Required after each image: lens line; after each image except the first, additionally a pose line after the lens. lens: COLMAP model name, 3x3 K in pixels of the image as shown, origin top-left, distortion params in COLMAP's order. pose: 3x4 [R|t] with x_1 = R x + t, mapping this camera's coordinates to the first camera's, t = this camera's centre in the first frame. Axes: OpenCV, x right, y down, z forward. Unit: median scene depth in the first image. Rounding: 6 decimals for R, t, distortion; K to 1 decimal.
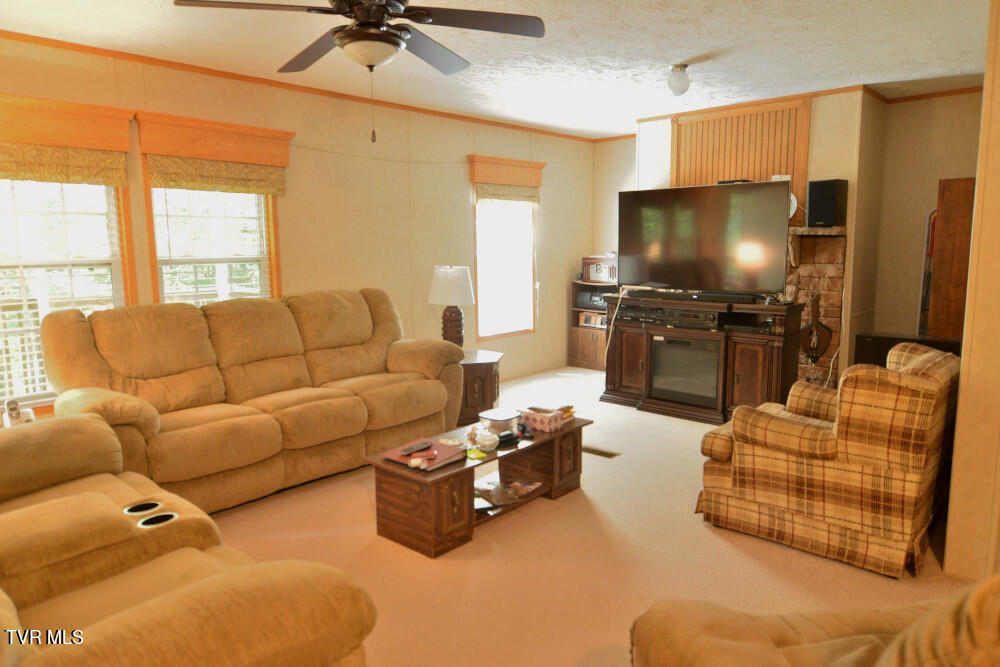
lens RADIAL K [[656.2, 0, 495.9], [0, 656.2, 331.5], [0, 0, 1]] dist [0.000401, -0.001851]
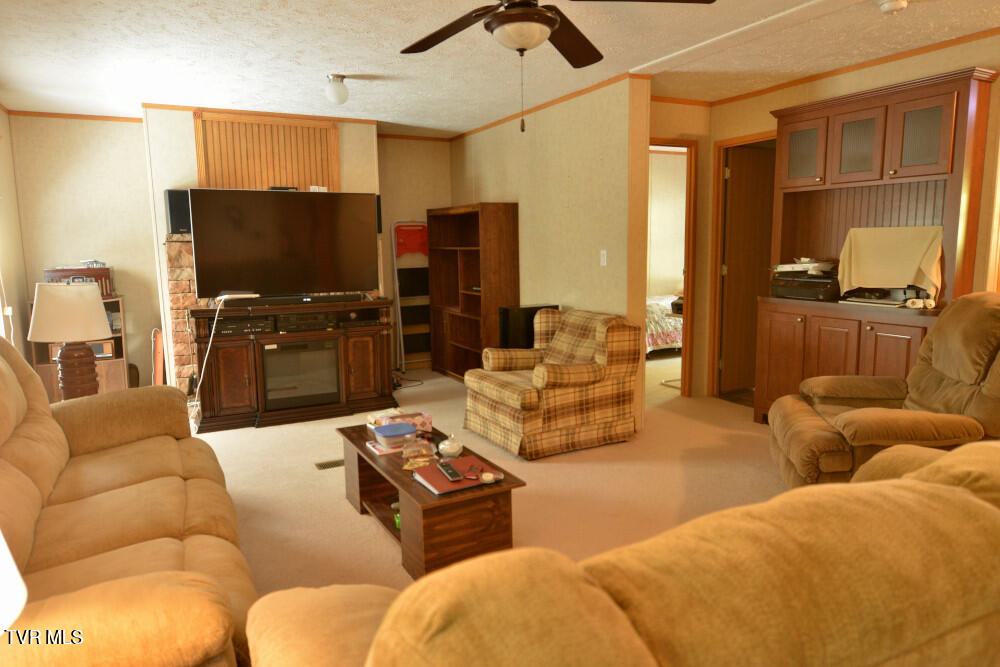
lens RADIAL K [[656.2, 0, 496.1], [0, 656.2, 334.9], [0, 0, 1]] dist [0.000401, -0.001851]
pose [[0.328853, -0.127540, 0.935729, -0.893753], [0.138166, 0.986675, 0.085927, -0.072522], [-0.934219, 0.101029, 0.342093, 0.604884]]
